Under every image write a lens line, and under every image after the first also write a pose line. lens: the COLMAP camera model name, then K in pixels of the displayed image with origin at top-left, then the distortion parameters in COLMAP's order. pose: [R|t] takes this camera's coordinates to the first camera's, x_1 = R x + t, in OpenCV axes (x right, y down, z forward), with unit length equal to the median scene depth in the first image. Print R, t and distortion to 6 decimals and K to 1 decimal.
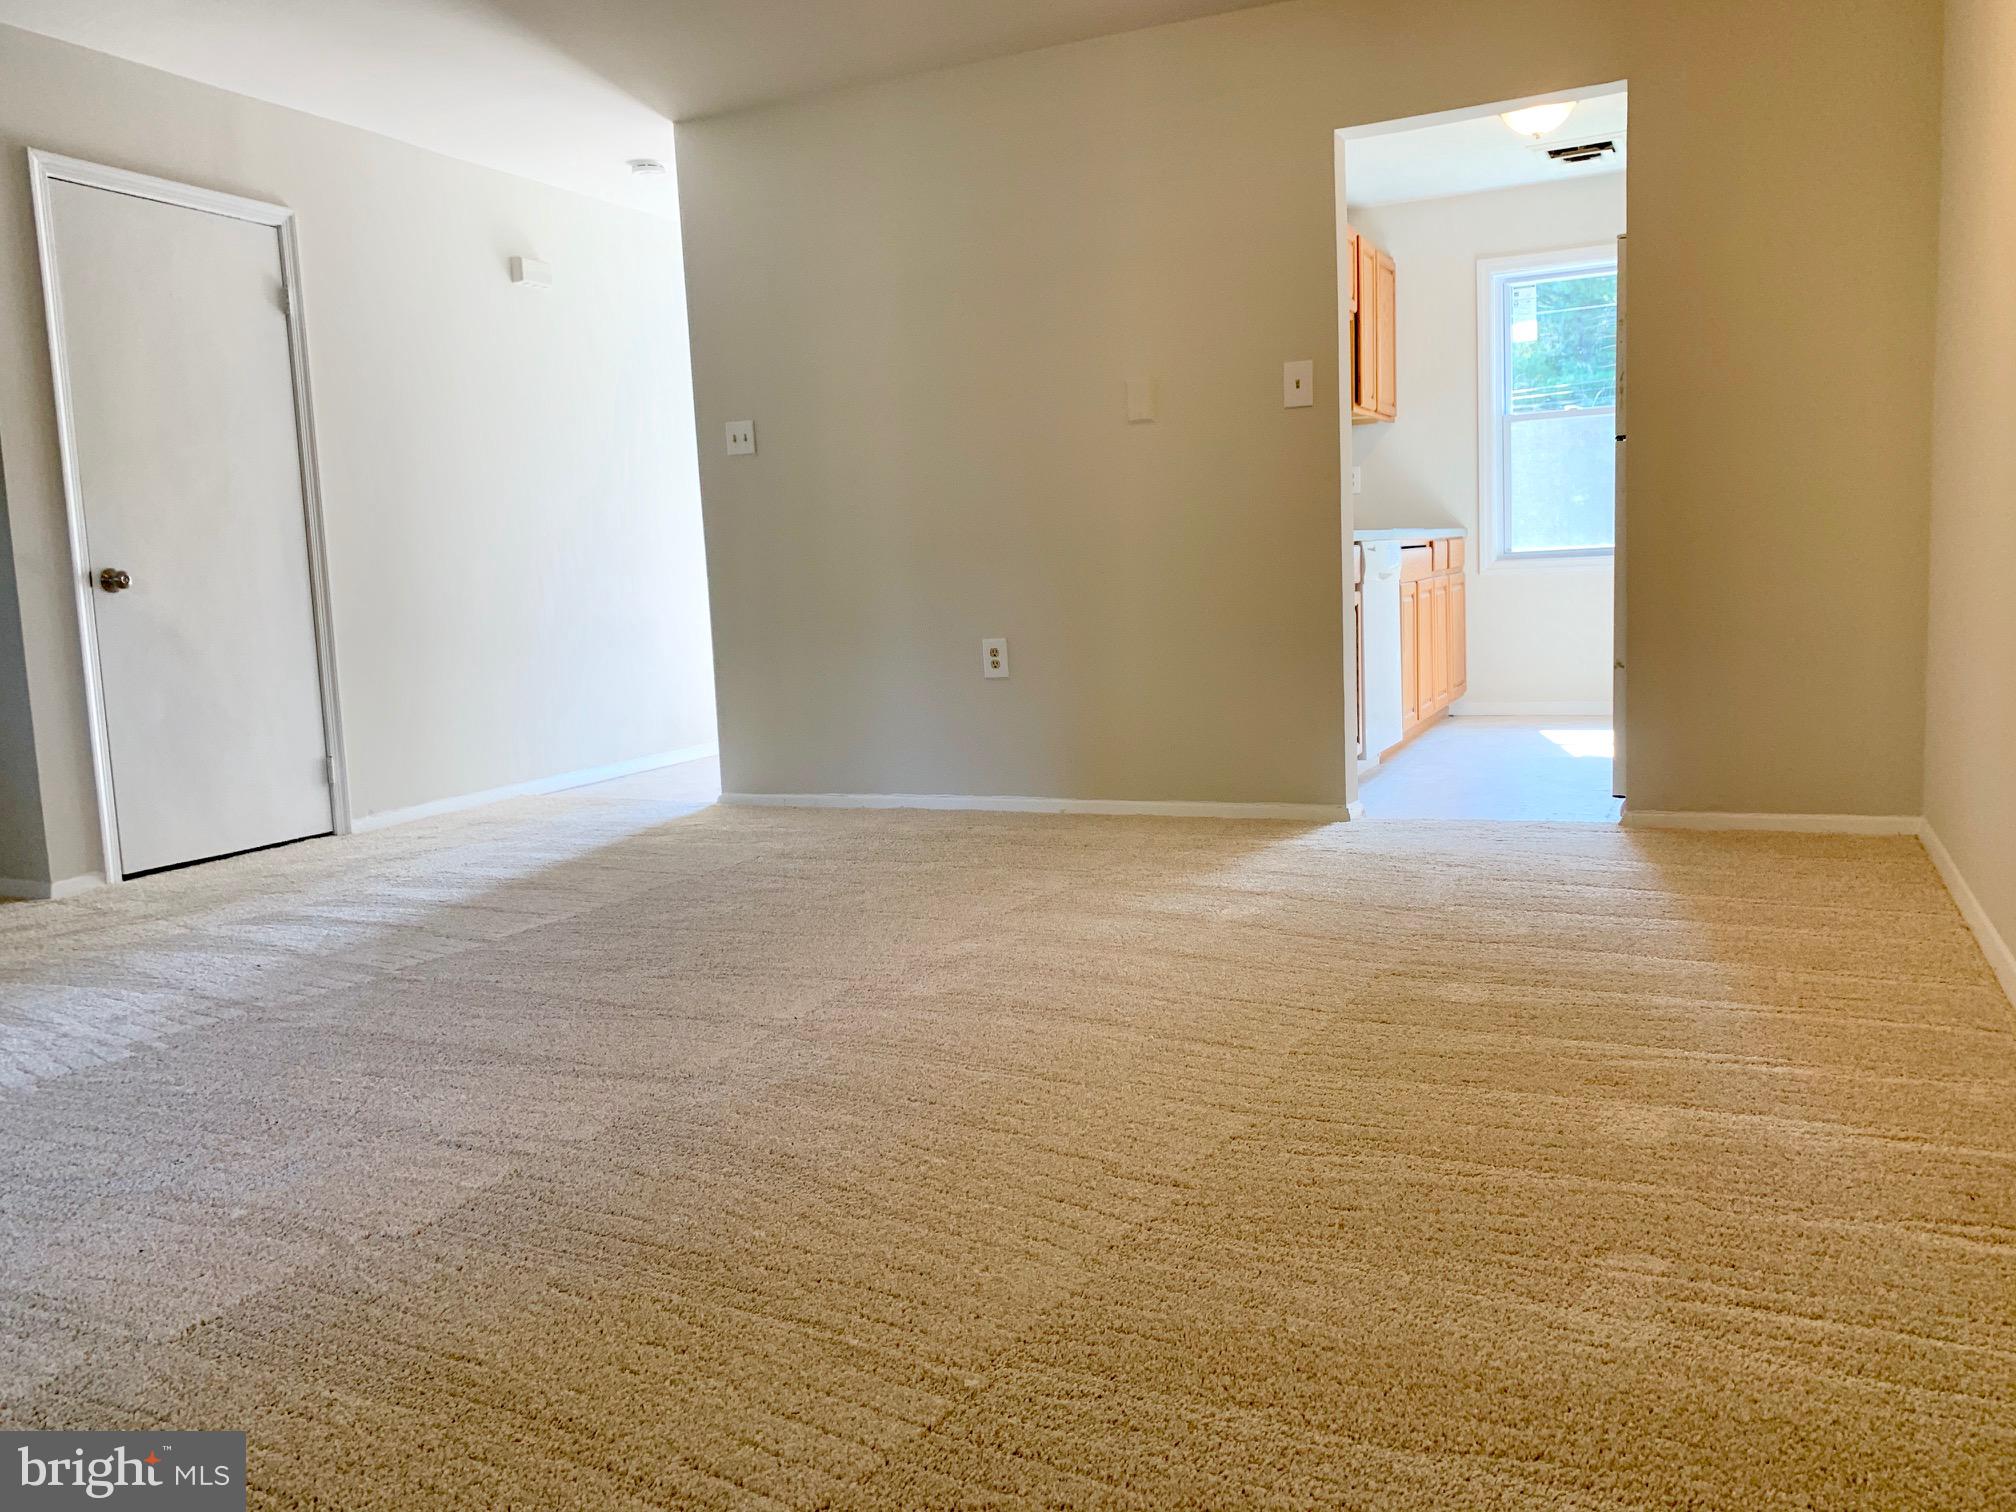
lens RADIAL K [[1550.9, 0, 1007.0], [0, 1550.9, 755.7], [0, 0, 1]] dist [0.035690, -0.030485]
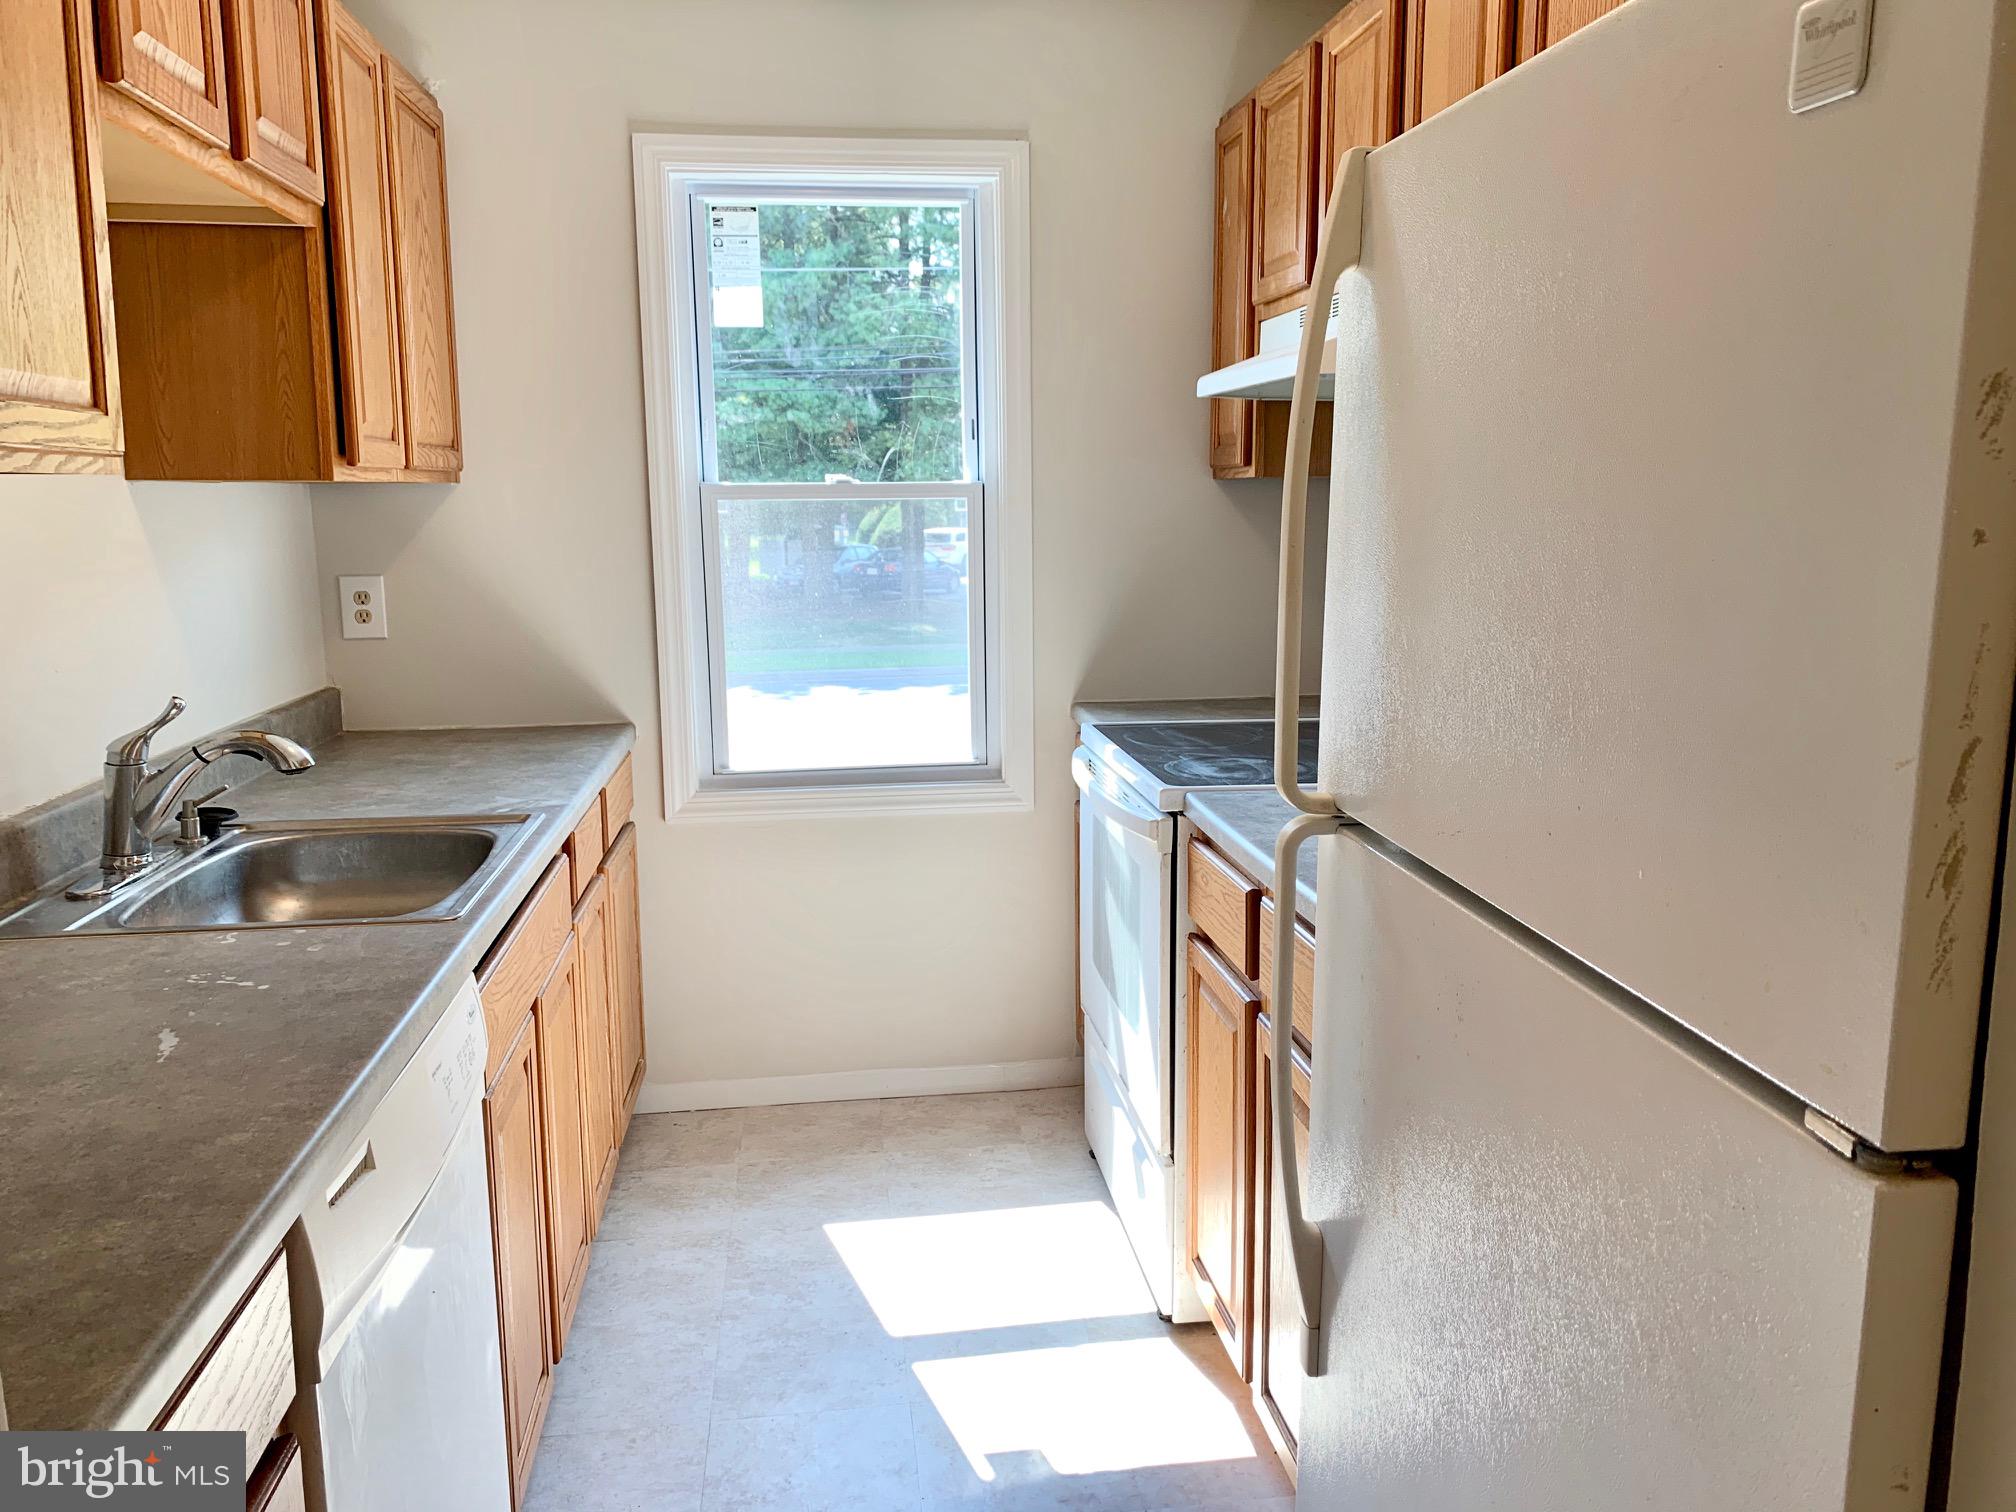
lens RADIAL K [[1550.9, 0, 1023.5], [0, 1550.9, 748.4], [0, 0, 1]] dist [0.035690, -0.030485]
pose [[0.842041, -0.049956, 0.537096, 0.065471], [0.031313, 0.998550, 0.043786, -0.070359], [-0.538504, -0.020052, 0.842384, 0.248722]]
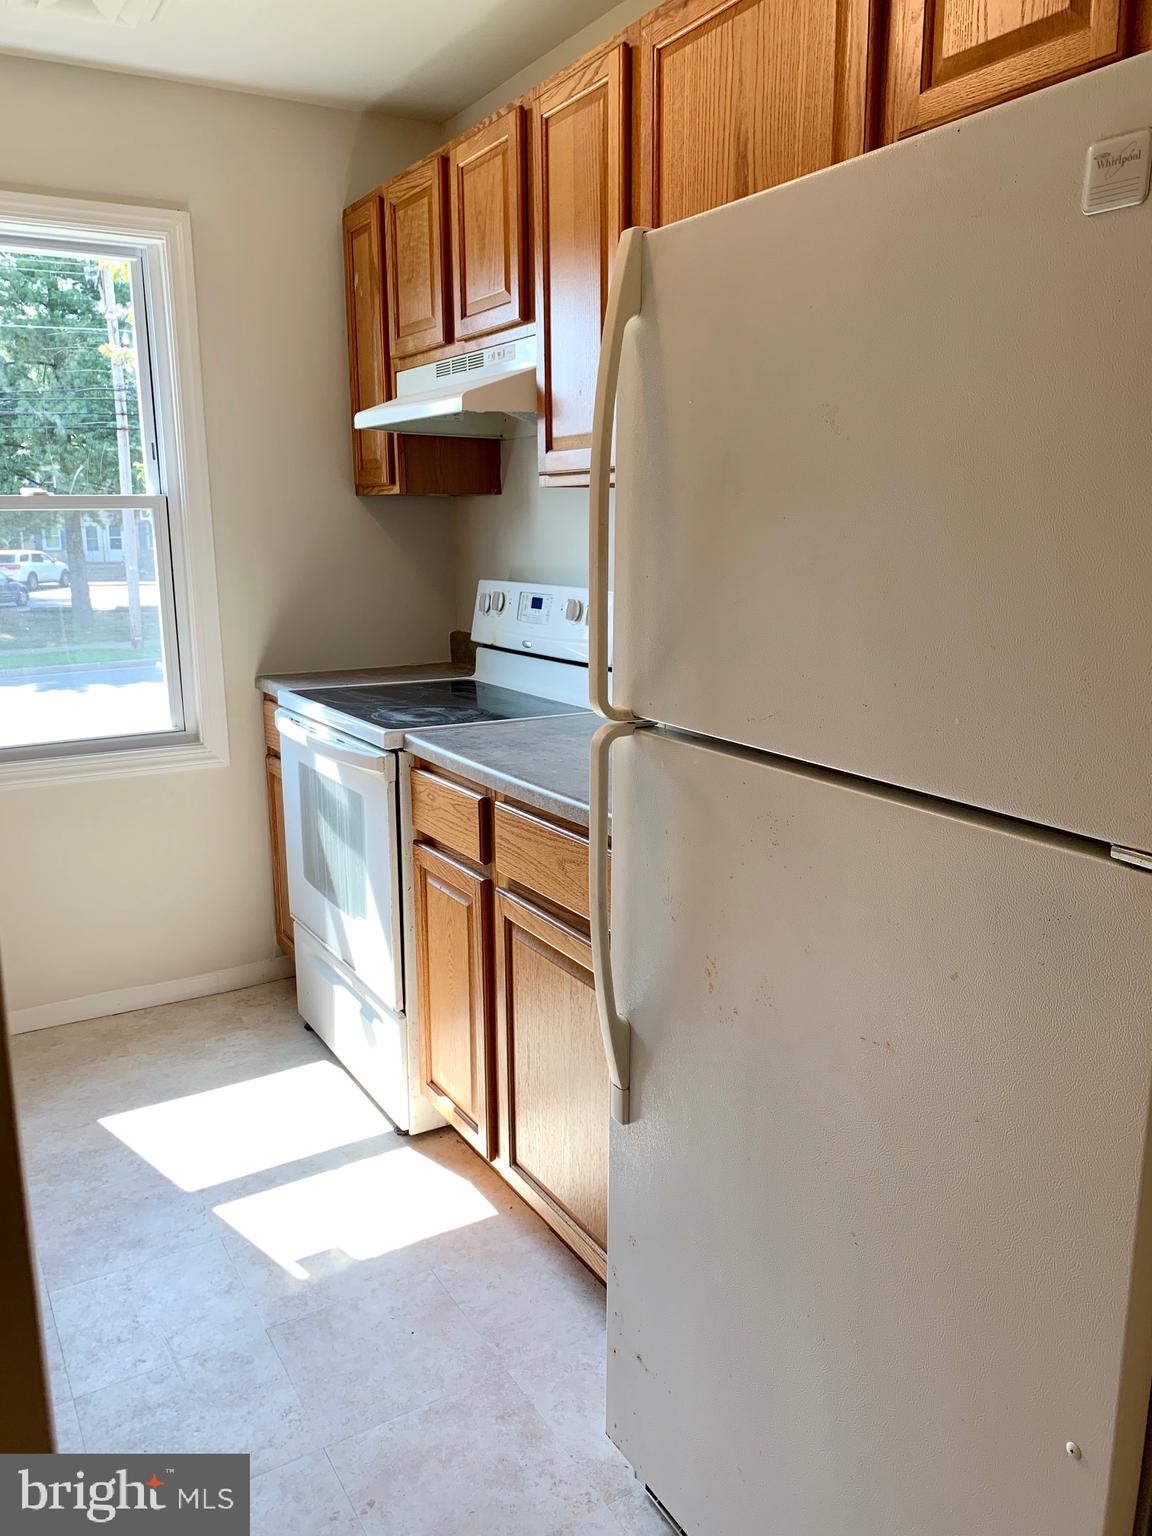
lens RADIAL K [[1181.7, 0, 581.8], [0, 1181.7, 769.2], [0, 0, 1]] dist [0.035690, -0.030485]
pose [[0.566237, -0.131844, 0.813629, 0.049658], [0.076824, 0.991269, 0.107165, -0.068753], [-0.820654, 0.001826, 0.571422, 0.262957]]
